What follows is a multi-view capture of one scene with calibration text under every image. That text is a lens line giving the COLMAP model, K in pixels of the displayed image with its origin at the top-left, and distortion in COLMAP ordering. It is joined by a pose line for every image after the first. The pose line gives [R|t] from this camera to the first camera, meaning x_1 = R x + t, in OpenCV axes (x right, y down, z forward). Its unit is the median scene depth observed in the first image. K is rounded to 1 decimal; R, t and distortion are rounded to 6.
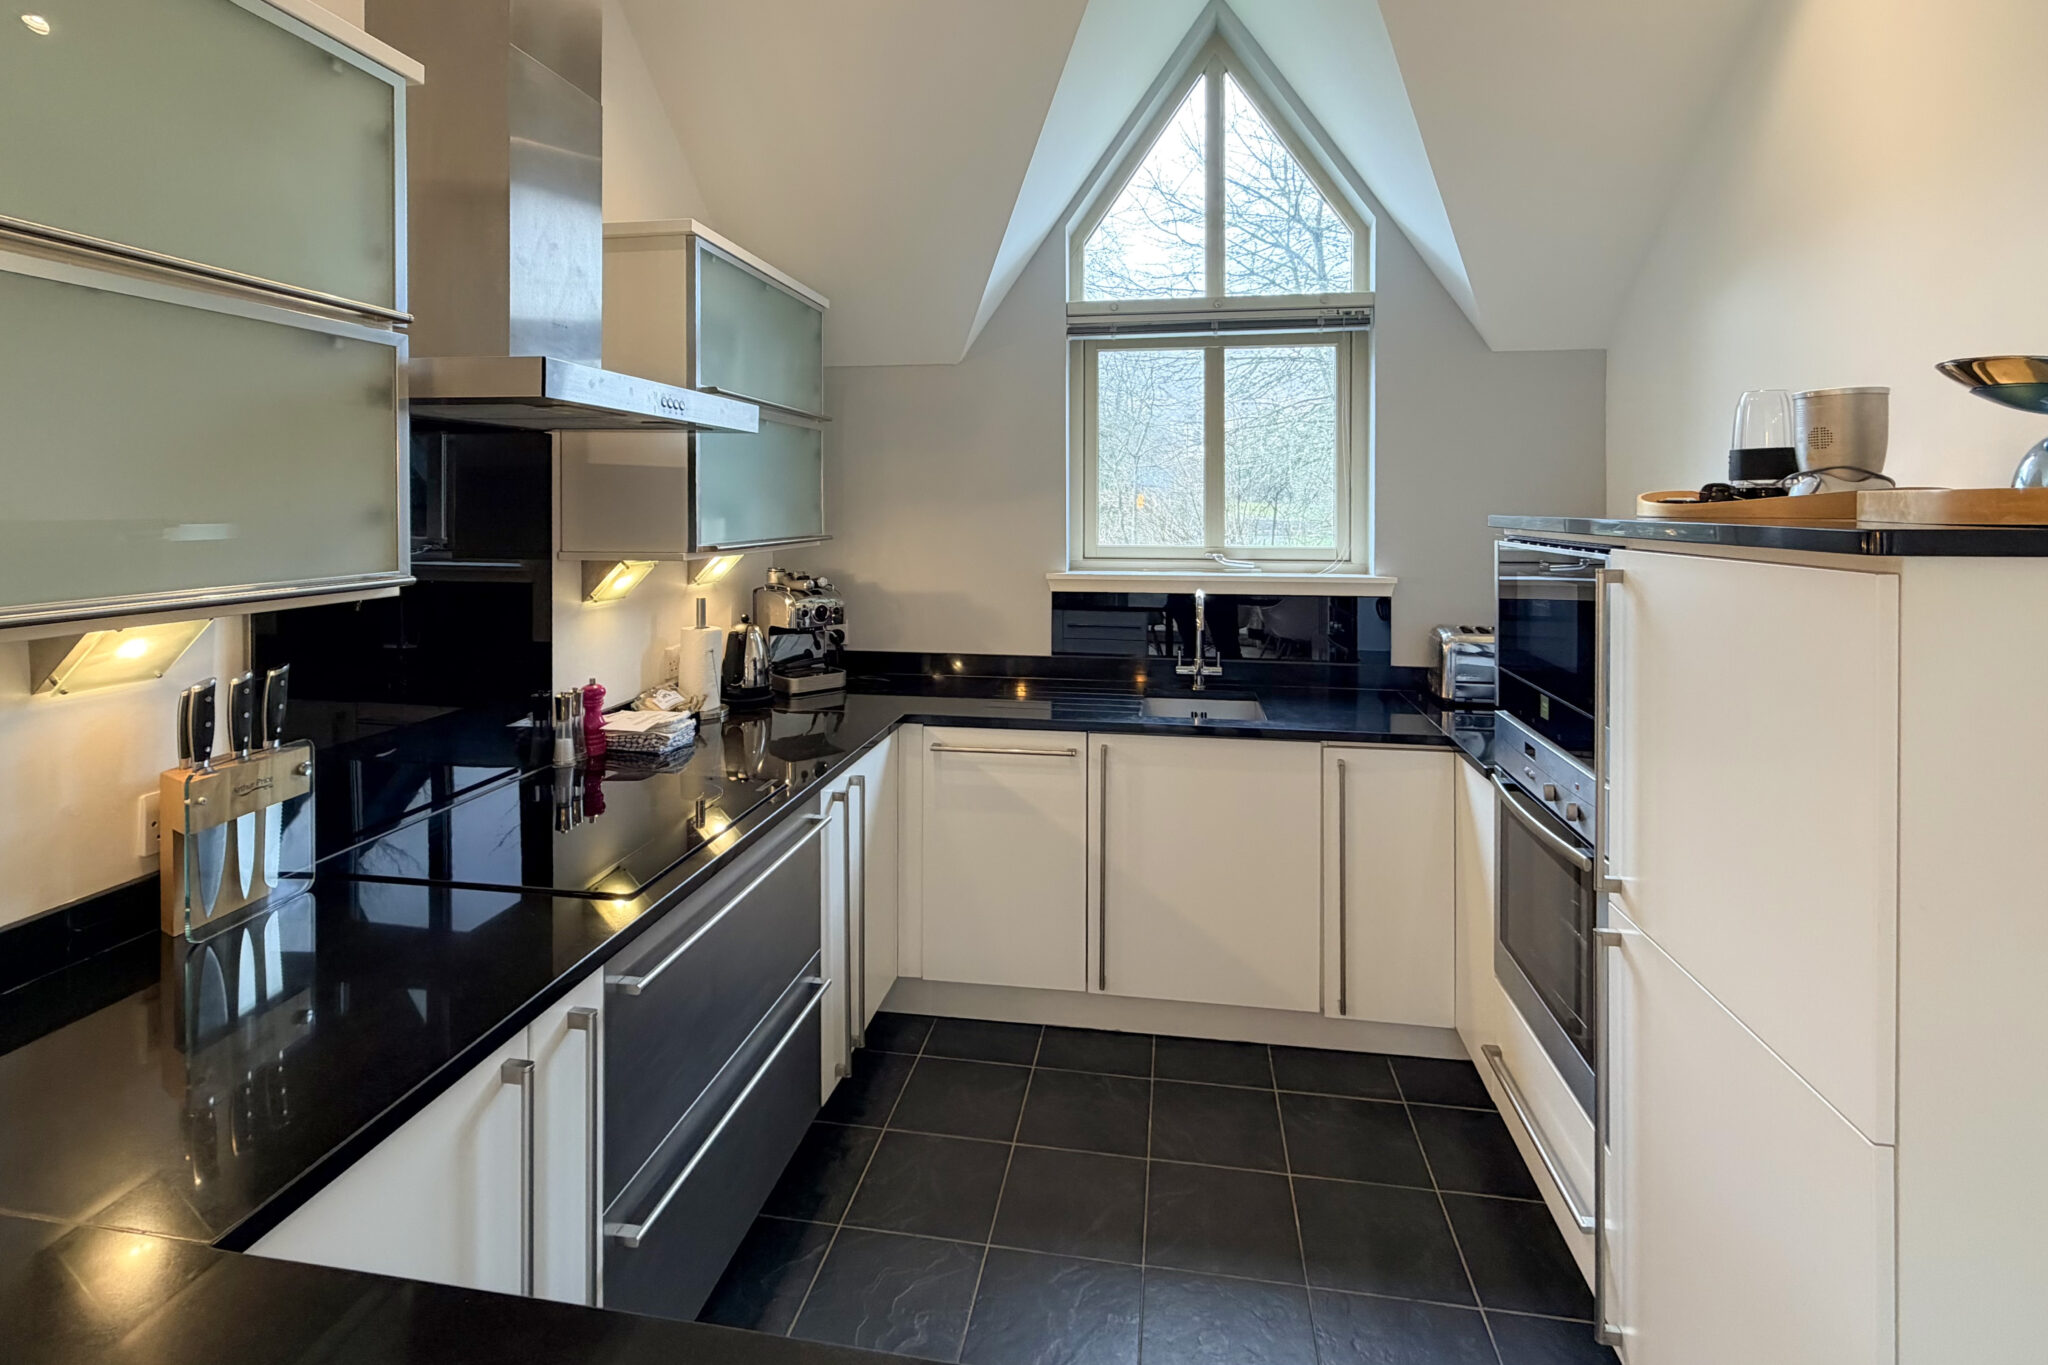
lens RADIAL K [[985.5, 0, 1023.3], [0, 985.5, 510.2], [0, 0, 1]] dist [-0.002953, 0.000001]
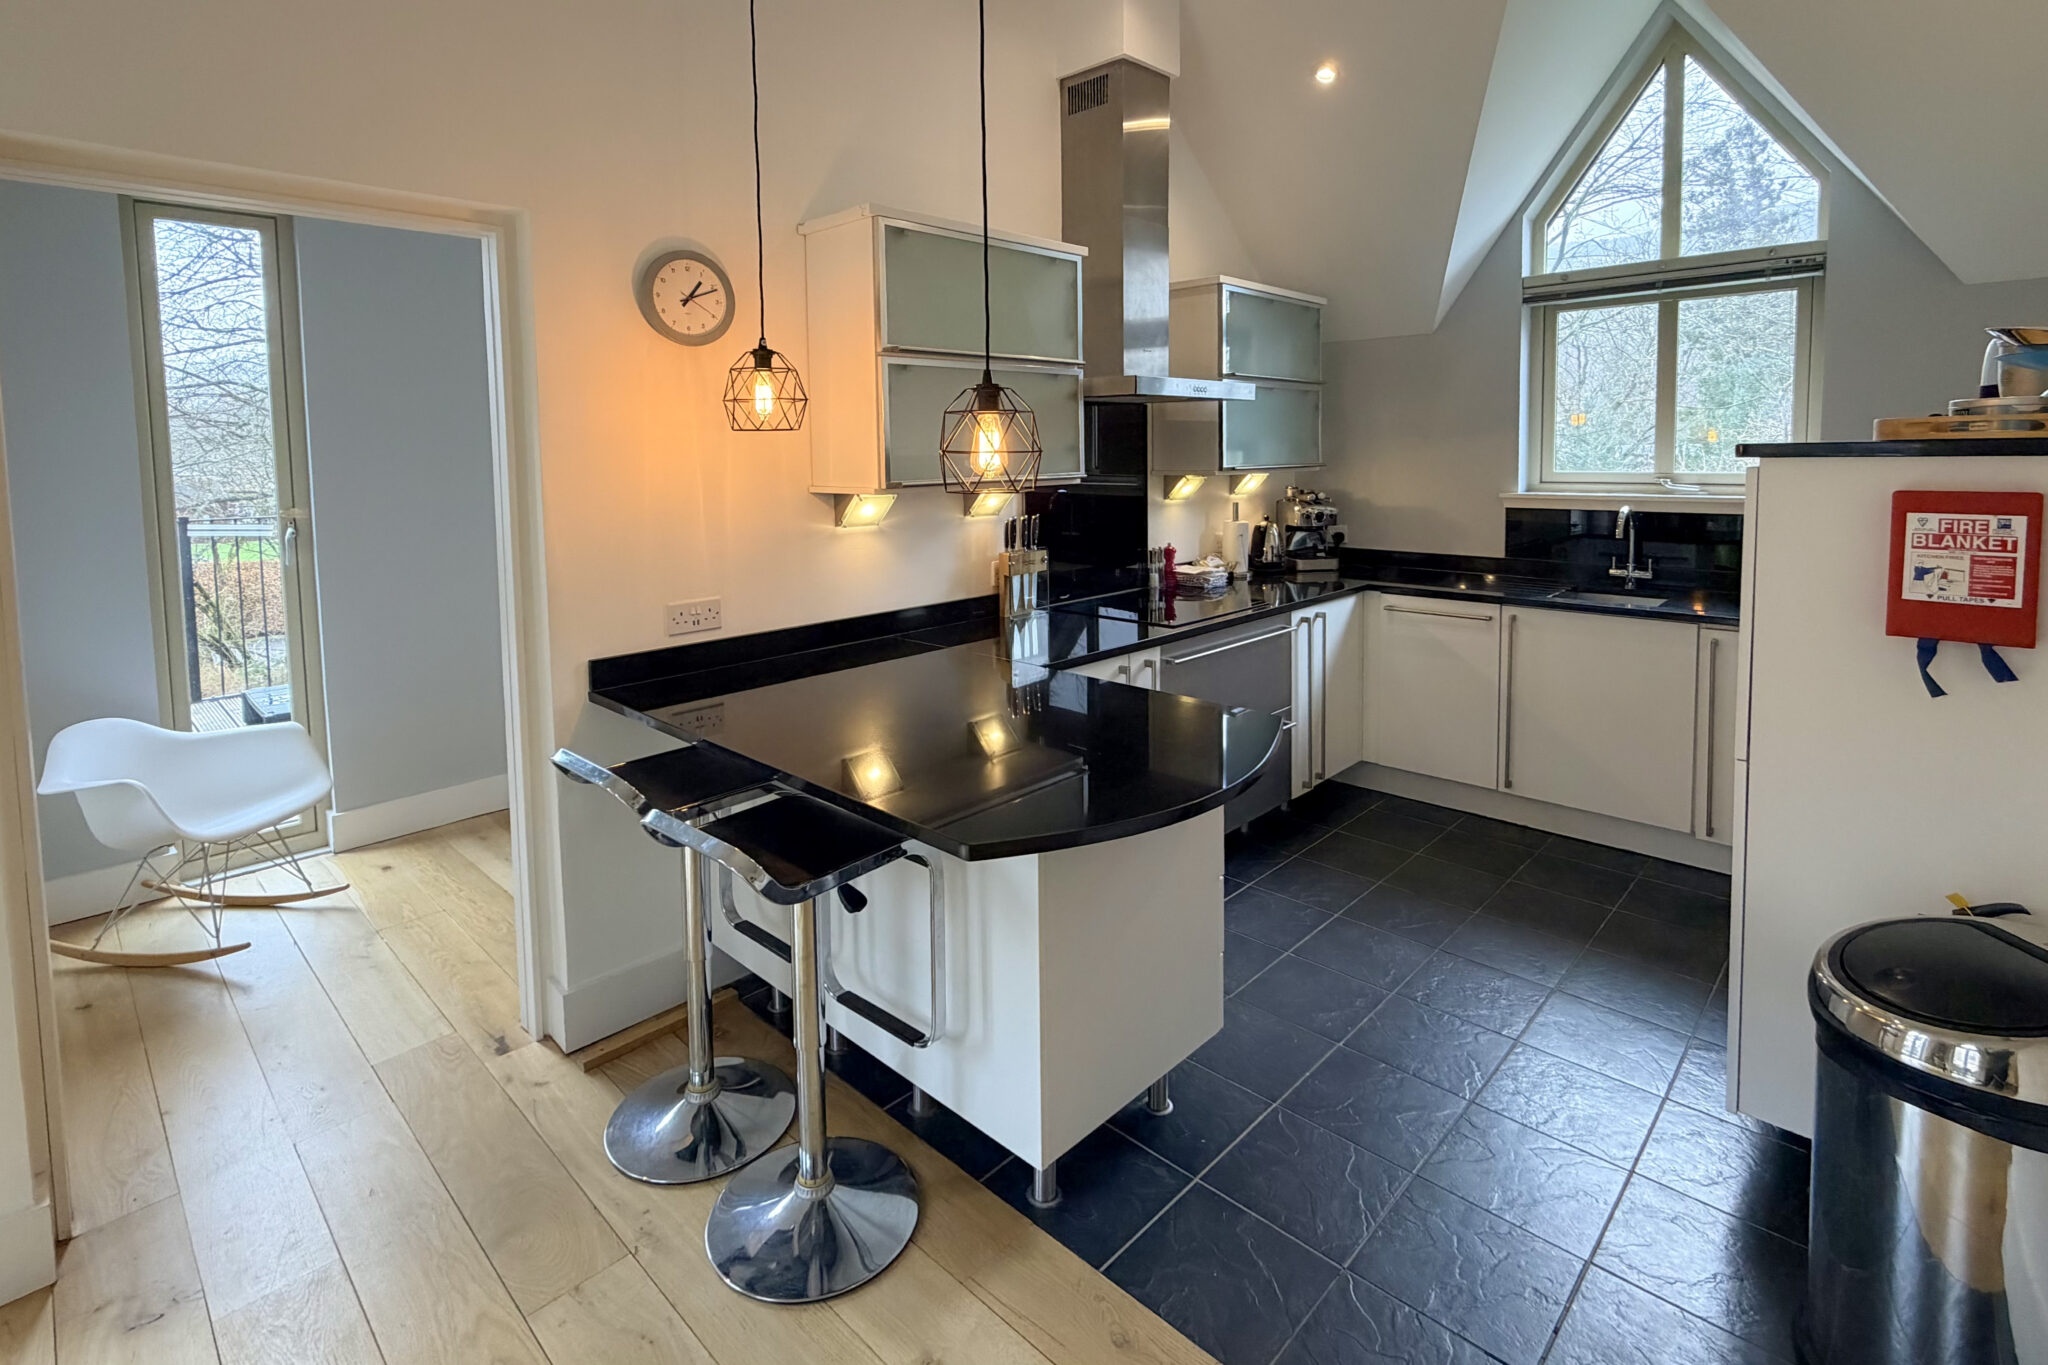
lens RADIAL K [[985.5, 0, 1023.3], [0, 985.5, 510.2], [0, 0, 1]] dist [-0.002953, 0.000001]
pose [[0.825394, 0.022747, -0.564099, 0.288375], [0.010814, 0.998368, 0.056082, 0.009320], [0.564454, -0.052390, 0.823800, -0.505729]]
